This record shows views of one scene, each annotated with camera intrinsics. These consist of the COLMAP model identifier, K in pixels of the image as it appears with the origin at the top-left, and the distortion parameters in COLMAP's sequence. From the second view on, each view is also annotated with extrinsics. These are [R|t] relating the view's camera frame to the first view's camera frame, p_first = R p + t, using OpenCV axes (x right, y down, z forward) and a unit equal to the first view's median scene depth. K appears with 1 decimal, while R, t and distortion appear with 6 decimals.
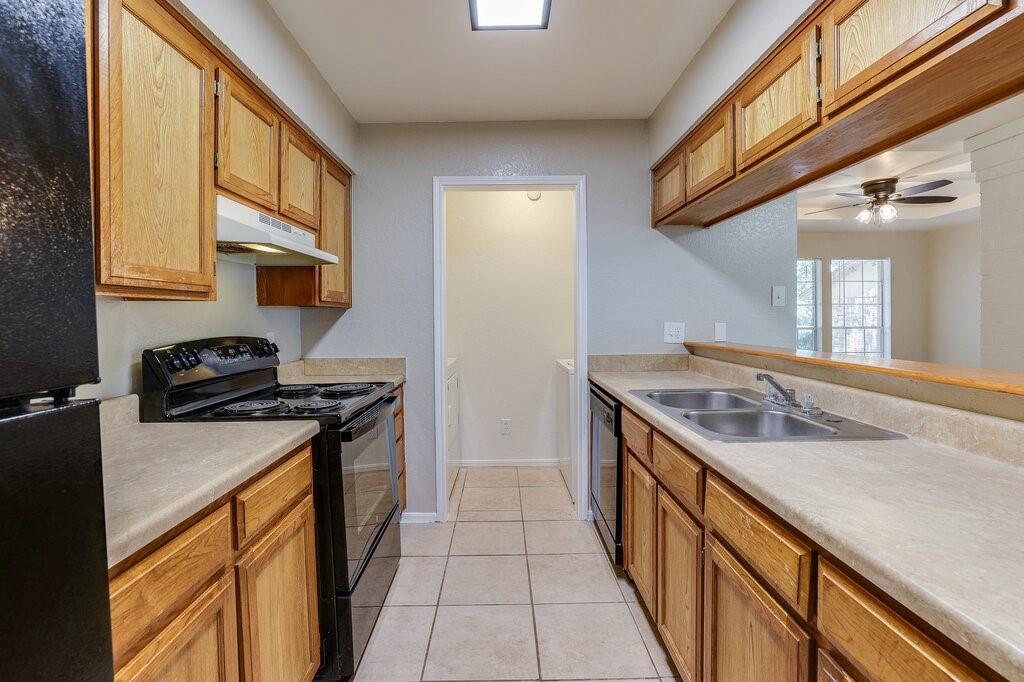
lens RADIAL K [[460.4, 0, 528.9], [0, 460.4, 318.3], [0, 0, 1]] dist [-0.031984, 0.024348]
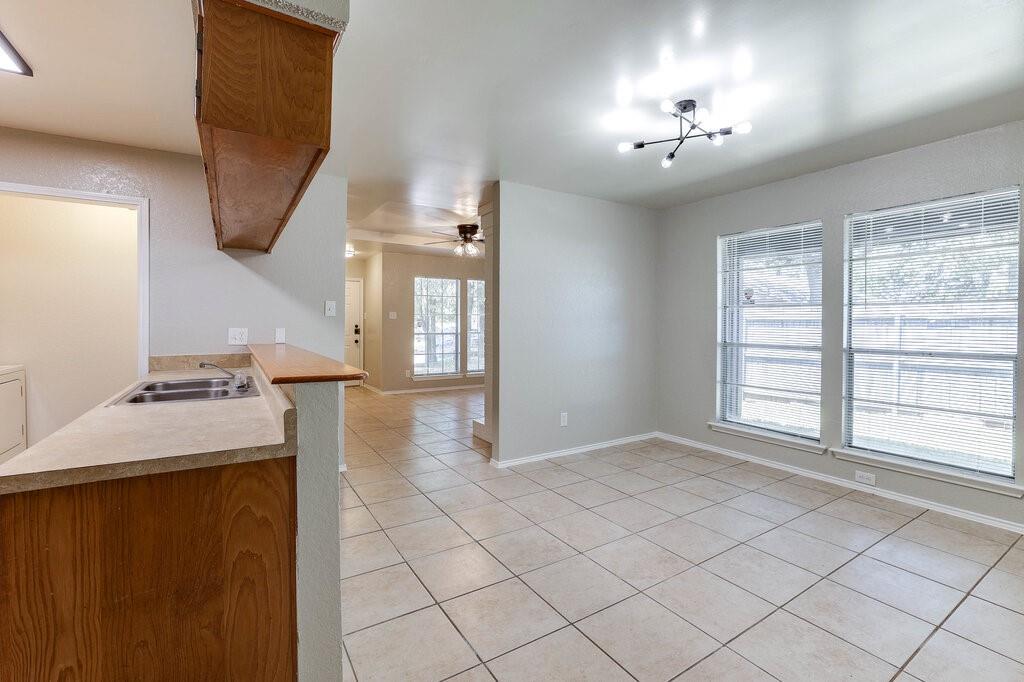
lens RADIAL K [[451.4, 0, 507.4], [0, 451.4, 327.1], [0, 0, 1]] dist [-0.013218, 0.000156]
pose [[0.875258, 0.004444, 0.483635, 0.574566], [-0.006102, 0.999980, 0.001853, 0.000016], [-0.483617, -0.004573, 0.875268, -0.625278]]
